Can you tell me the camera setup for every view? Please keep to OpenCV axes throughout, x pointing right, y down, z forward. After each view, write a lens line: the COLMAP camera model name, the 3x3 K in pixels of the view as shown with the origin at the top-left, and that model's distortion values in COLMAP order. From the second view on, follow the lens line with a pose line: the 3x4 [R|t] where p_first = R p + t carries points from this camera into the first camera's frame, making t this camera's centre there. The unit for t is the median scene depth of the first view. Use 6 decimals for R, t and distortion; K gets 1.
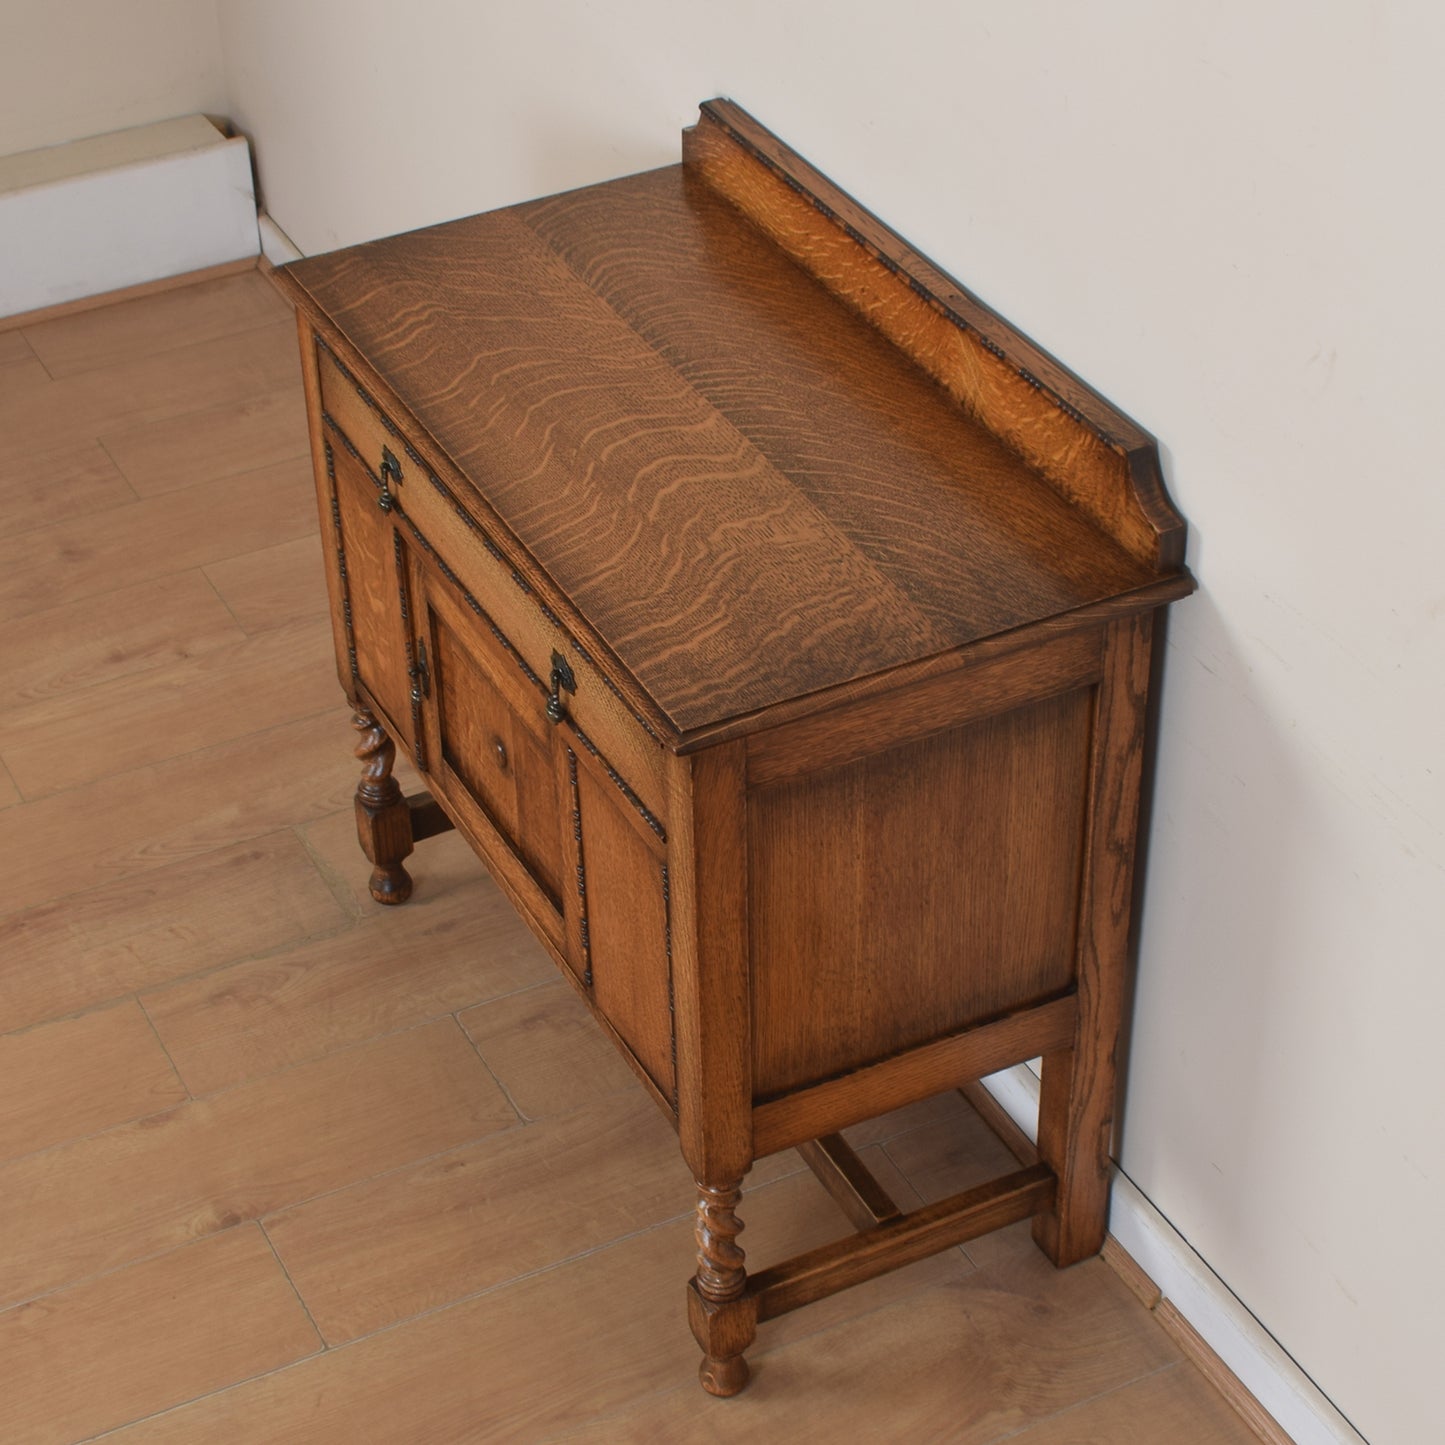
lens RADIAL K [[2998.0, 0, 716.8], [0, 2998.0, 805.2], [0, 0, 1]] dist [-0.054772, 0.000000]
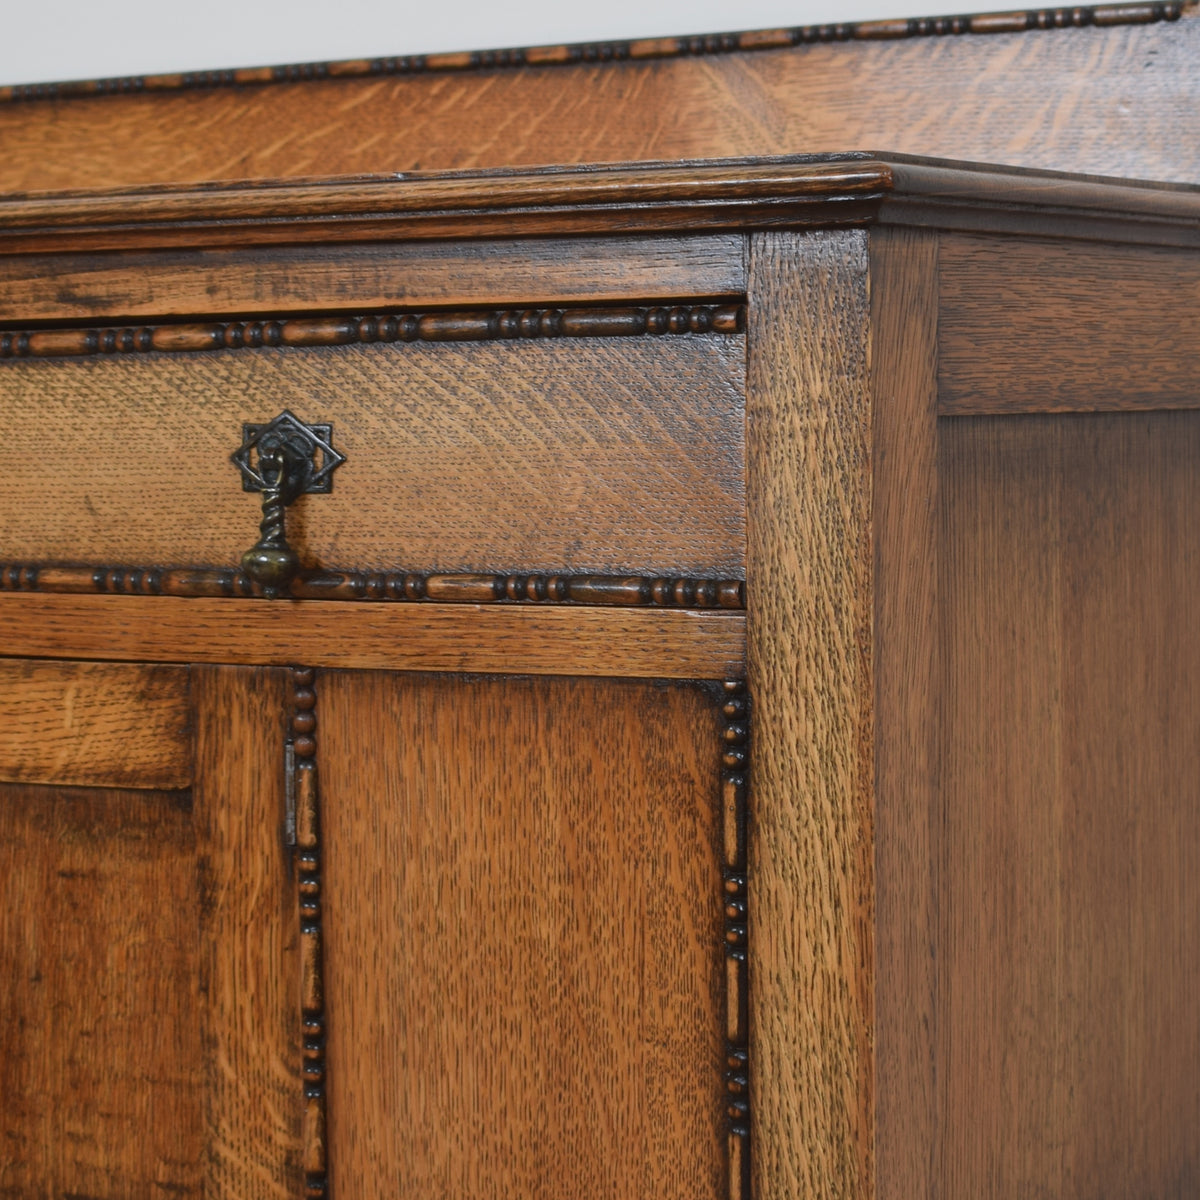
lens RADIAL K [[3533.6, 0, 758.7], [0, 3533.6, 611.5], [0, 0, 1]] dist [-0.044920, 0.000000]
pose [[0.839863, -0.017542, 0.542515, -0.253575], [0.321833, 0.820939, -0.471681, 0.221297], [-0.437098, 0.570746, 0.695122, 0.584255]]
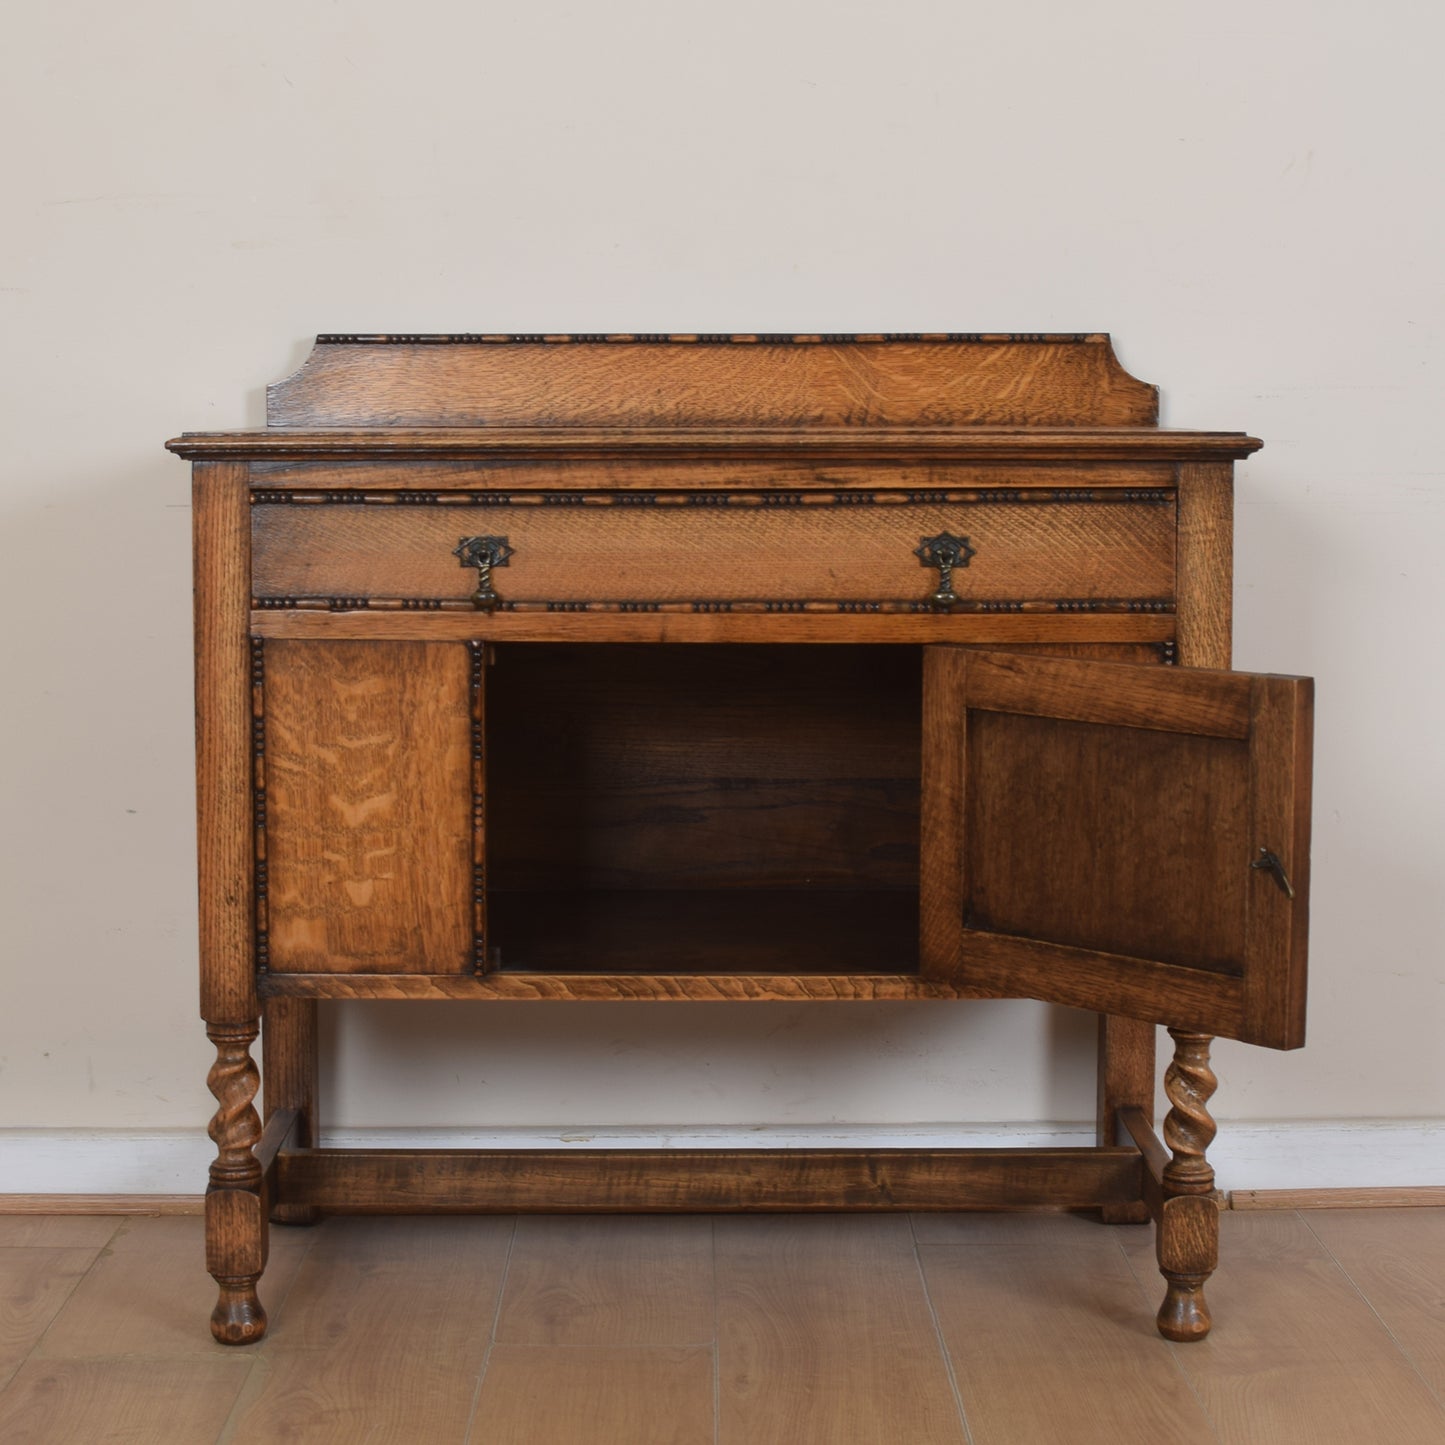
lens RADIAL K [[2905.3, 0, 708.1], [0, 2905.3, 709.3], [0, 0, 1]] dist [-0.052142, 0.000000]
pose [[0.447700, -0.065729, 0.891765, -0.884794], [0.534919, 0.818850, -0.208195, 0.146121], [-0.716538, 0.570231, 0.401759, 0.651645]]
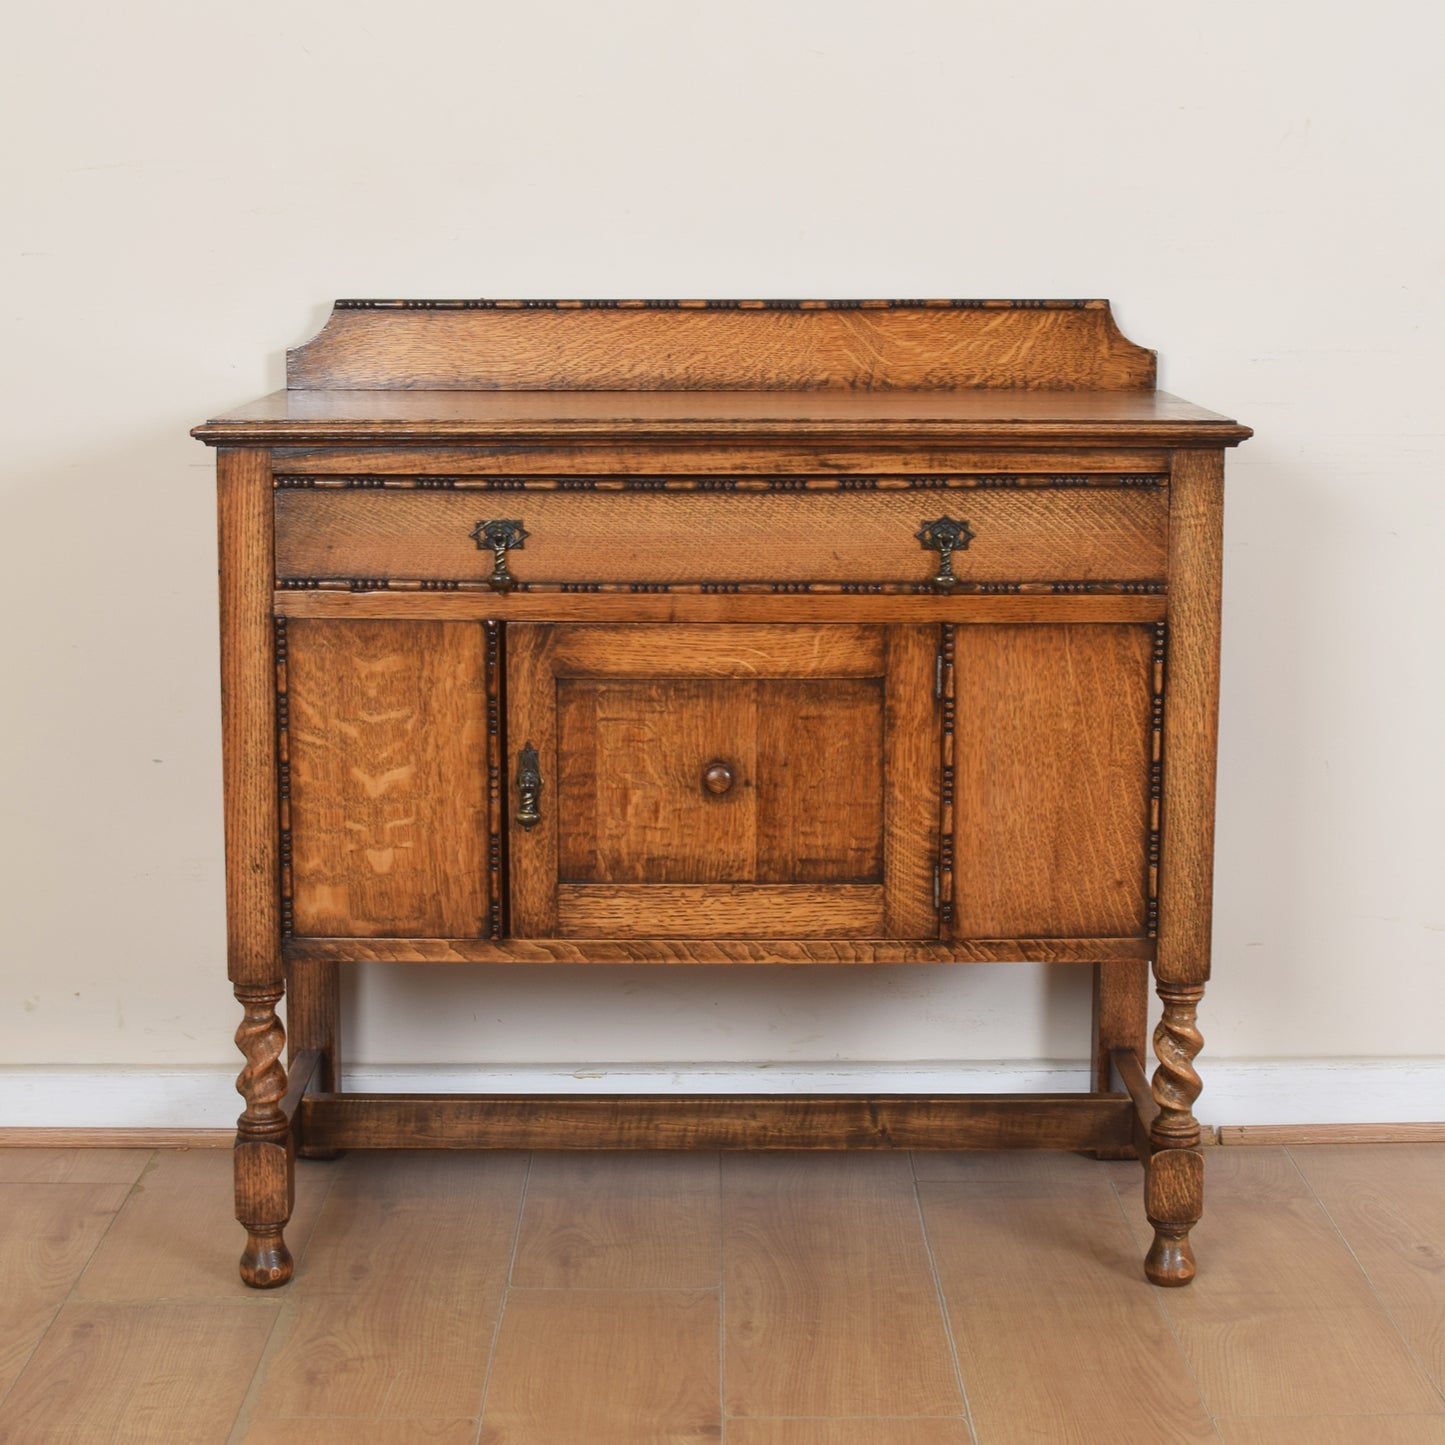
lens RADIAL K [[2905.3, 0, 712.7], [0, 2905.3, 678.6], [0, 0, 1]] dist [-0.052142, 0.000000]
pose [[0.450695, -0.109556, 0.885930, -0.909268], [0.533100, 0.829067, -0.168677, 0.113560], [-0.716016, 0.548311, 0.432061, 0.609217]]
